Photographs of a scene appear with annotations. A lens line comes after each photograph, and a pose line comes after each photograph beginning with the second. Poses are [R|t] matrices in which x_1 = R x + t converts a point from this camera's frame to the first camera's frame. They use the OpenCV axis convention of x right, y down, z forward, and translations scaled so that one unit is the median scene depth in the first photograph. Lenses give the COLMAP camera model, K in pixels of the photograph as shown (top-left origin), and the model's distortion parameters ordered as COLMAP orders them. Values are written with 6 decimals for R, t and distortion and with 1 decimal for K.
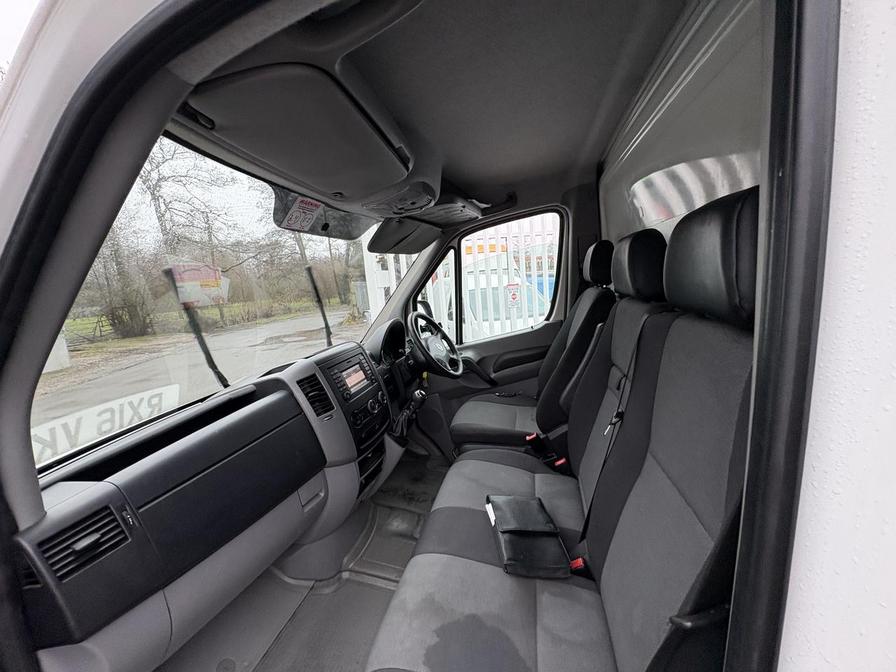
lens RADIAL K [[354.8, 0, 445.3], [0, 354.8, 333.4], [0, 0, 1]] dist [-0.000692, -0.000074]
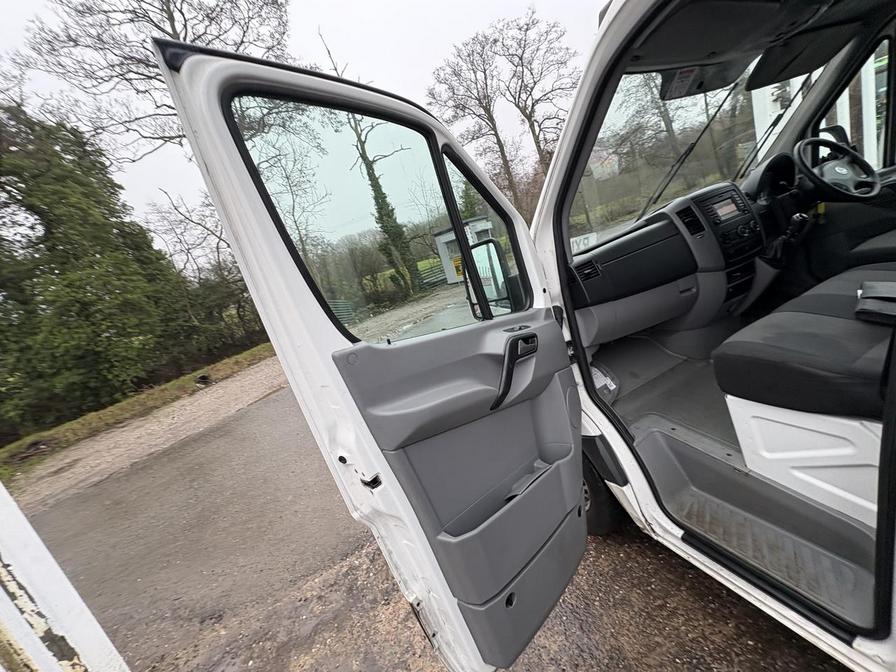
lens RADIAL K [[353.8, 0, 447.6], [0, 353.8, 336.8], [0, 0, 1]] dist [-0.000390, 0.000189]
pose [[0.595363, 0.093795, -0.797963, 0.155852], [0.133959, 0.967673, 0.213691, 0.128350], [0.792211, -0.234119, 0.563552, -0.458597]]
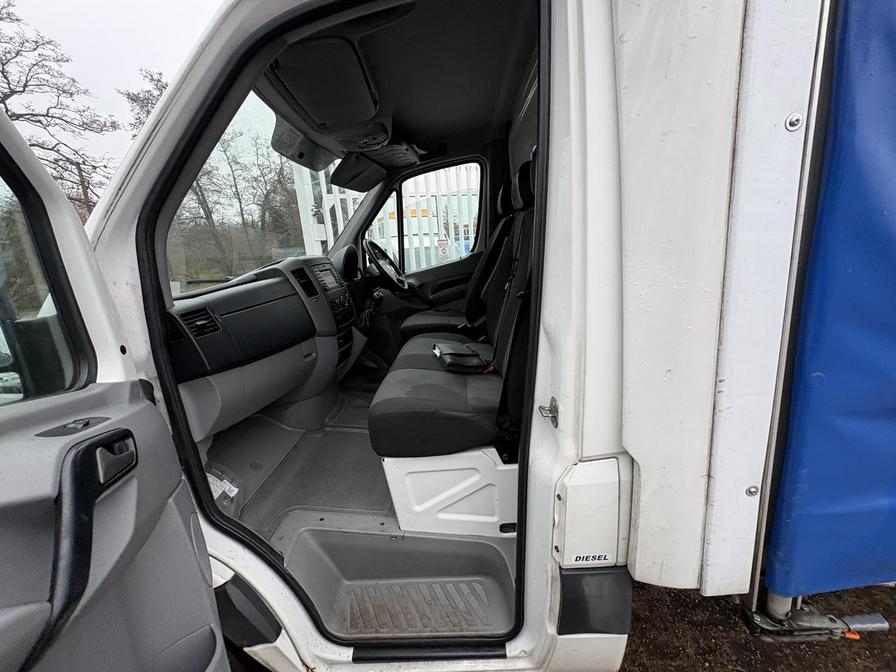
lens RADIAL K [[358.0, 0, 447.1], [0, 358.0, 335.3], [0, 0, 1]] dist [0.000014, 0.000098]
pose [[0.980121, -0.037068, 0.194905, -0.073333], [0.021854, 0.996584, 0.079638, 0.187426], [-0.197192, -0.073796, 0.977584, -0.304979]]
